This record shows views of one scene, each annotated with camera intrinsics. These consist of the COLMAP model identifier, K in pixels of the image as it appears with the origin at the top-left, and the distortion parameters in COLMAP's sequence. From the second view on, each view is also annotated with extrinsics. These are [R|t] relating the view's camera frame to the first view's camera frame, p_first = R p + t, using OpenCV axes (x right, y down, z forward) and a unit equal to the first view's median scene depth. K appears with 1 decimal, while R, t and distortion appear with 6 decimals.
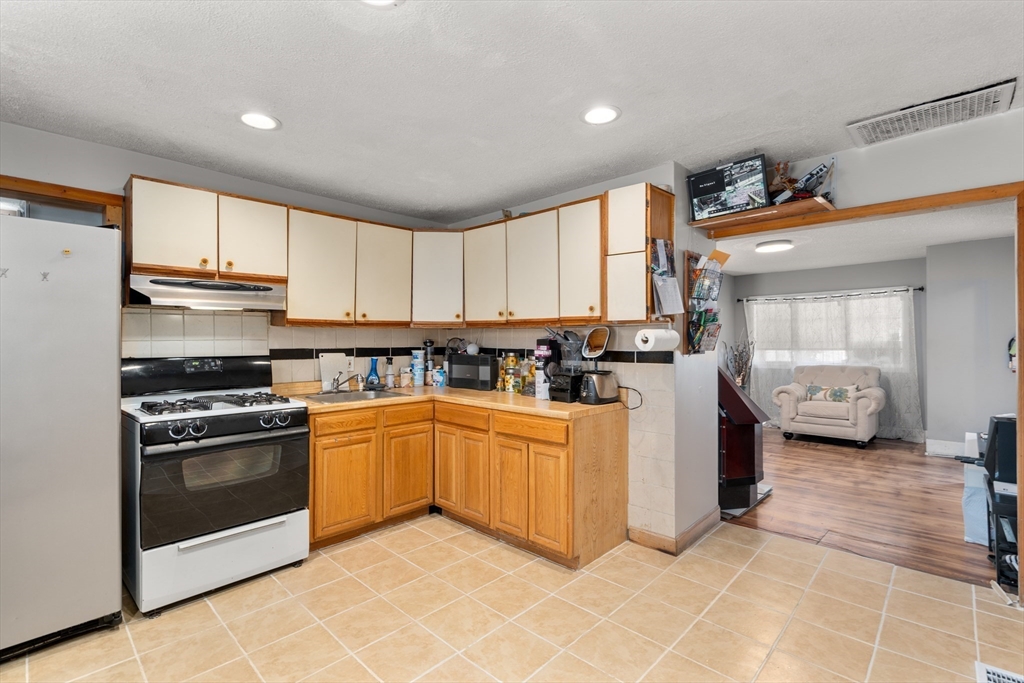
lens RADIAL K [[466.4, 0, 508.4], [0, 466.4, 338.0], [0, 0, 1]] dist [-0.001658, -0.000392]
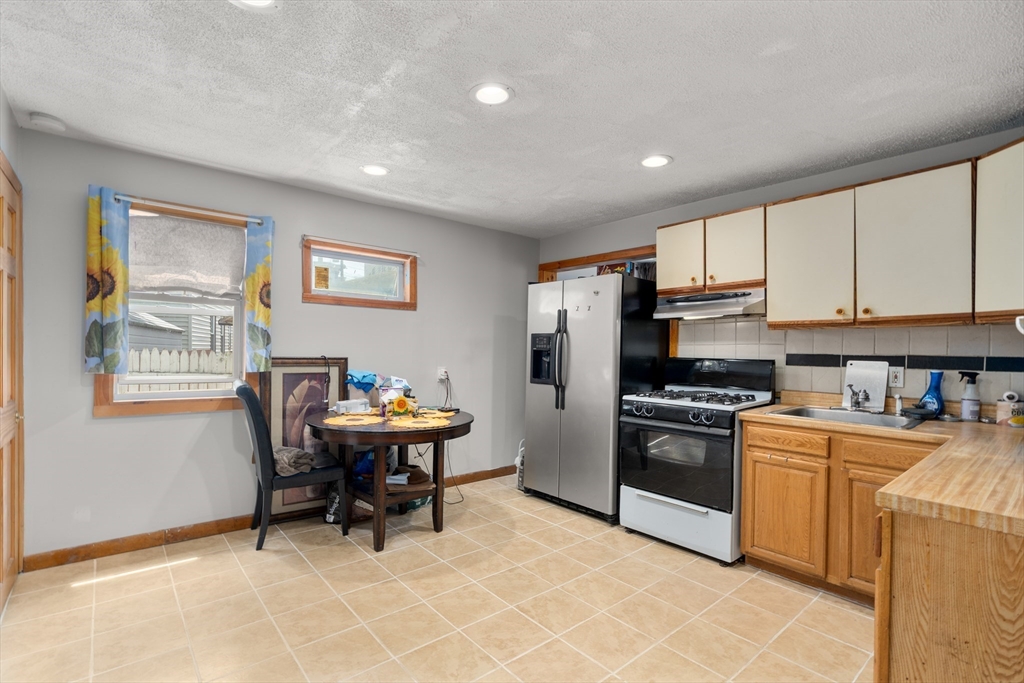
lens RADIAL K [[472.5, 0, 509.5], [0, 472.5, 350.9], [0, 0, 1]] dist [0.012403, -0.000234]
pose [[-0.091984, 0.012458, -0.995683, 0.577538], [0.001821, 0.999922, 0.012343, 0.005532], [0.995759, -0.000677, -0.091999, 0.587769]]
